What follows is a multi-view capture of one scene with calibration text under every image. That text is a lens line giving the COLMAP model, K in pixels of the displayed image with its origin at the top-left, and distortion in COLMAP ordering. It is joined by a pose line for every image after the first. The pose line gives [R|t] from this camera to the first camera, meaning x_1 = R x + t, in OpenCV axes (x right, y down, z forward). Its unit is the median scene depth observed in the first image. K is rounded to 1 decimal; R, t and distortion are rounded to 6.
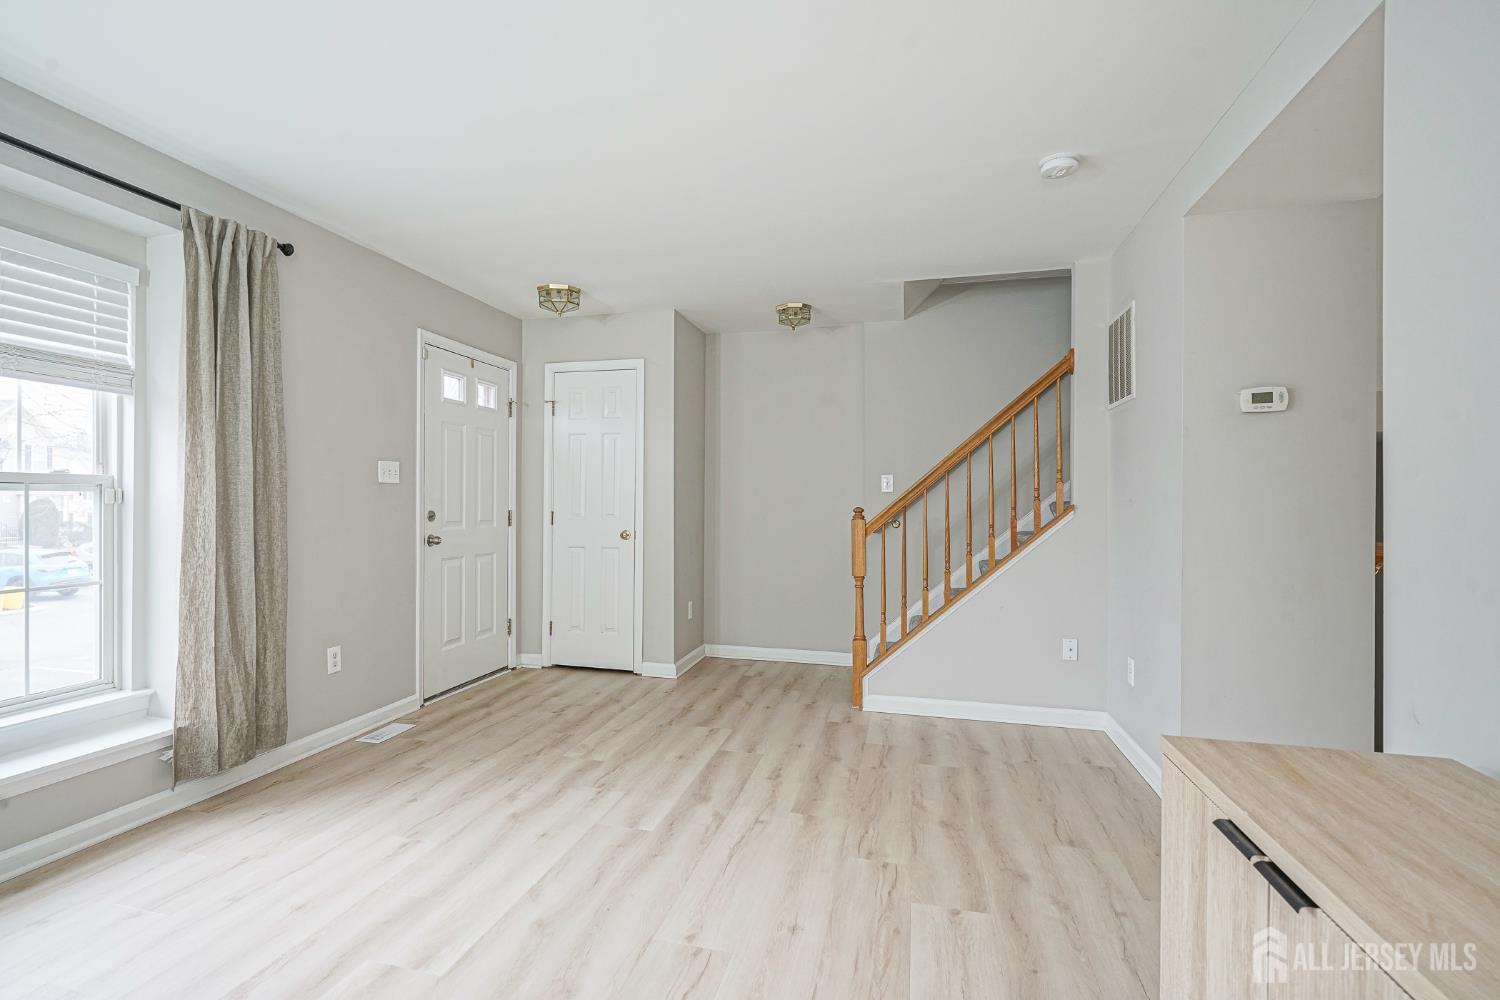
lens RADIAL K [[750.5, 0, 750.0], [0, 750.5, 500.0], [0, 0, 1]] dist [-0.001026, 0.000218]
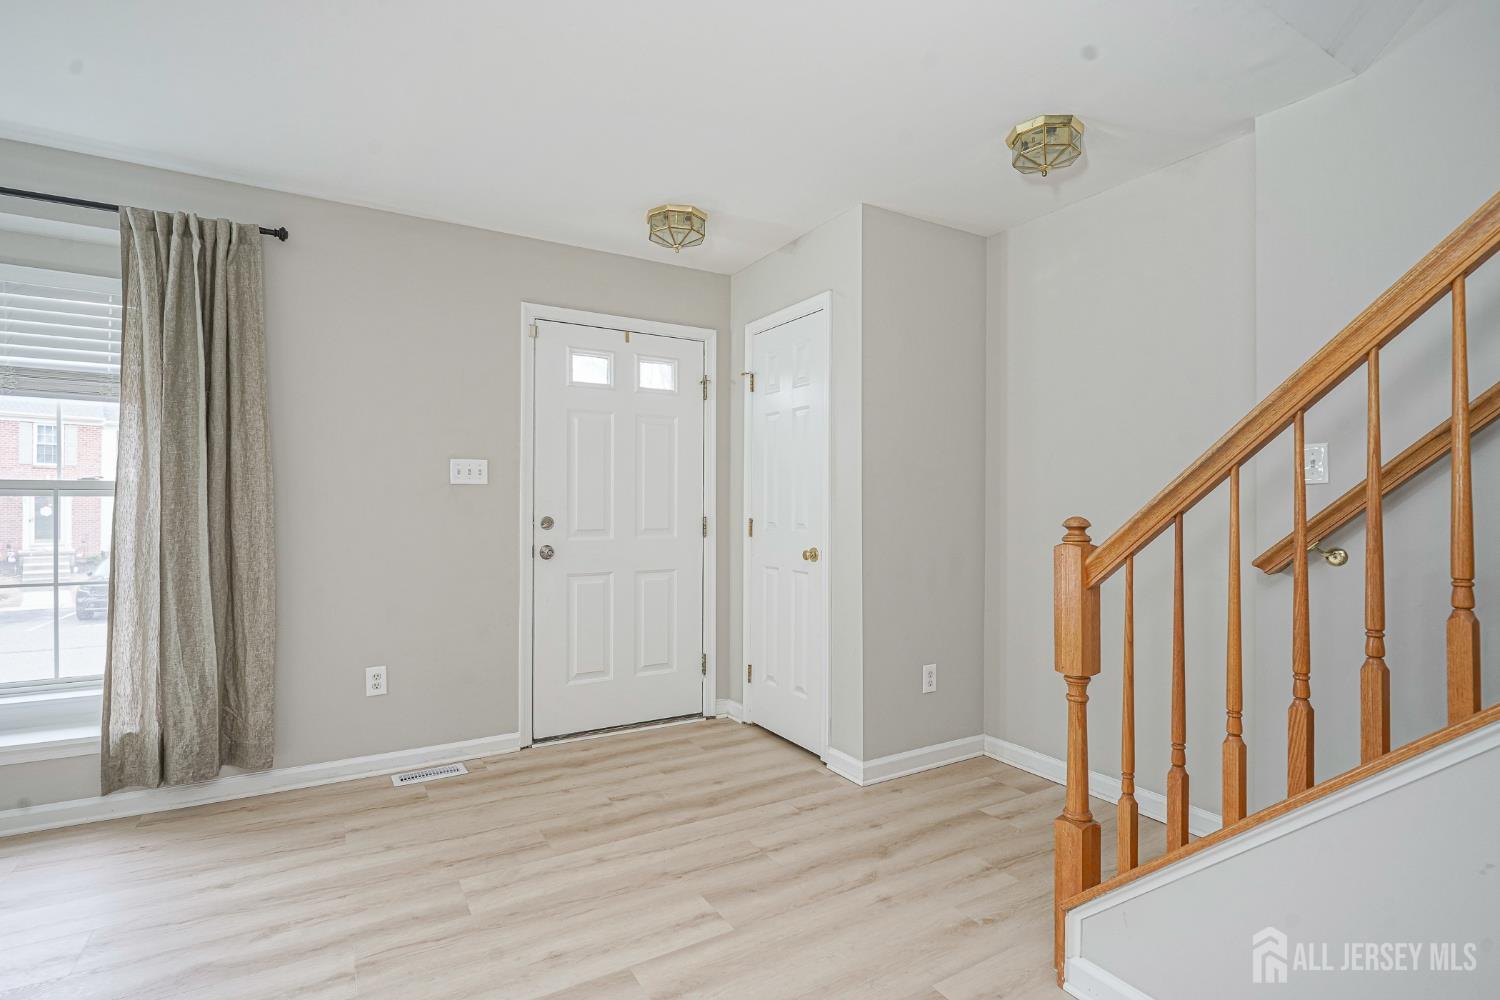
lens RADIAL K [[740.2, 0, 780.0], [0, 740.2, 507.0], [0, 0, 1]] dist [-0.003832, 0.001070]
pose [[0.697651, -0.000556, -0.716438, 0.365540], [0.001735, 0.999998, 0.000914, 0.002990], [0.716436, -0.001881, 0.697650, 0.629810]]
